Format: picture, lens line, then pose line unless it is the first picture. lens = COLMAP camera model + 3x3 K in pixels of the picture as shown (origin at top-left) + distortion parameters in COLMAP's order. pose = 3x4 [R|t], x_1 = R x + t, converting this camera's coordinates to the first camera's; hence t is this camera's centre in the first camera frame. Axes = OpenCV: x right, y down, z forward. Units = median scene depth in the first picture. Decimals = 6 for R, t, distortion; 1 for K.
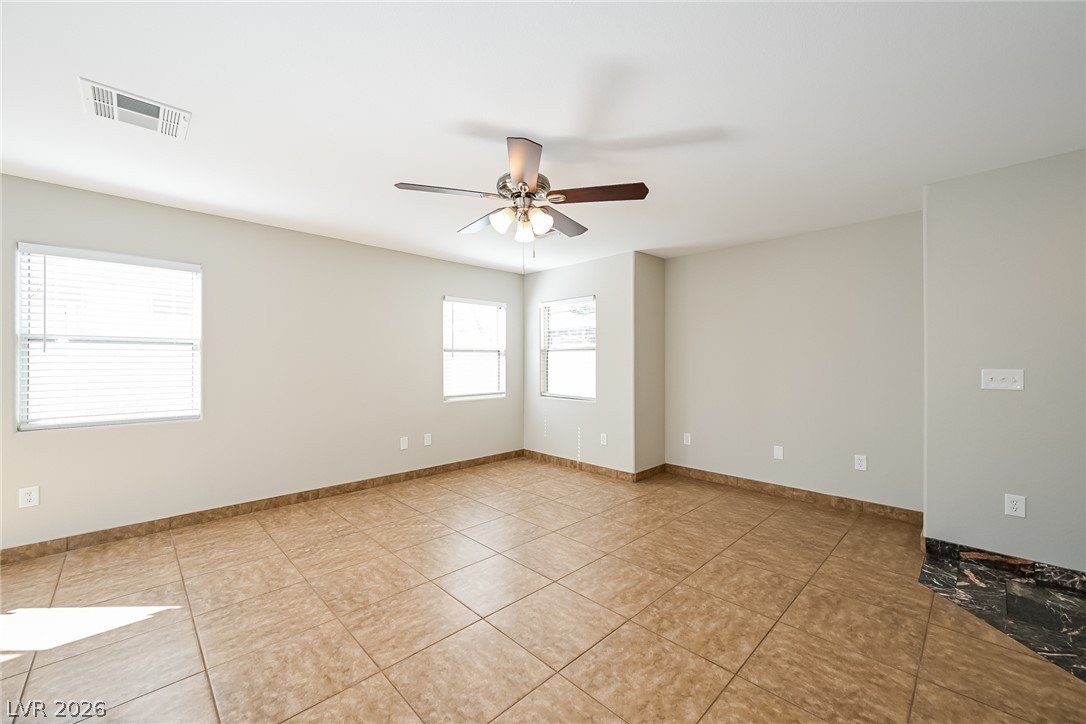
lens RADIAL K [[425.2, 0, 542.7], [0, 425.2, 363.6], [0, 0, 1]] dist [0.000114, -0.000193]
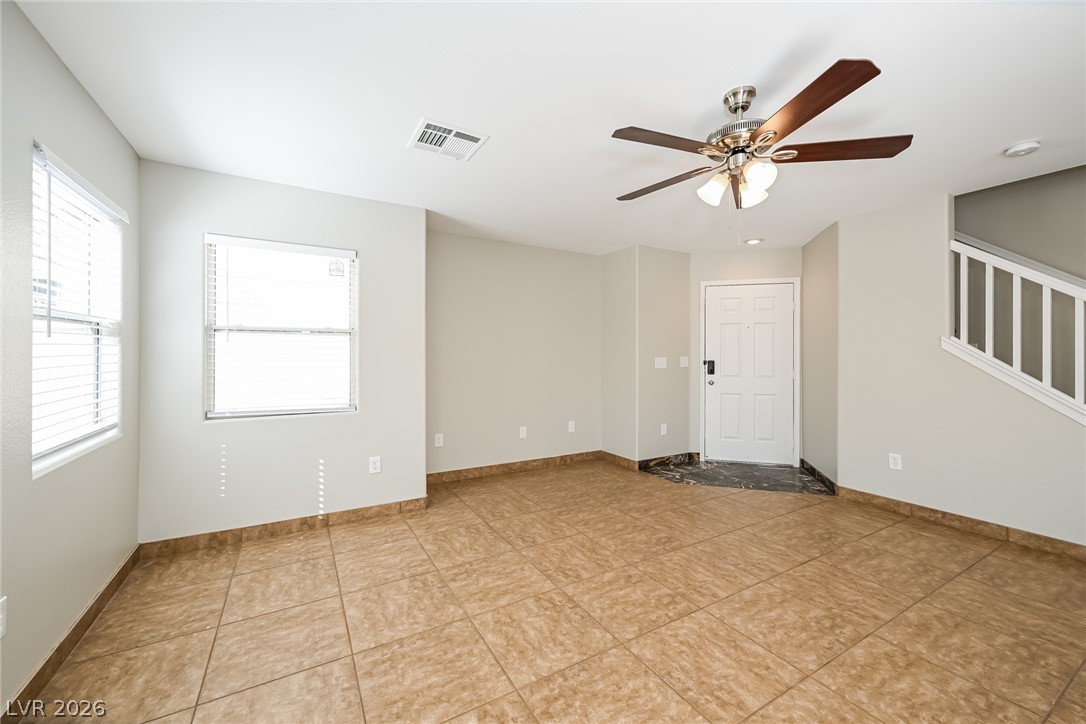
lens RADIAL K [[425.2, 0, 542.4], [0, 425.2, 357.1], [0, 0, 1]] dist [0.000114, -0.000193]
pose [[0.241984, -0.007058, 0.970255, -0.719103], [0.001161, 0.999975, 0.006984, -0.000570], [-0.970280, -0.000564, 0.241986, 0.905454]]
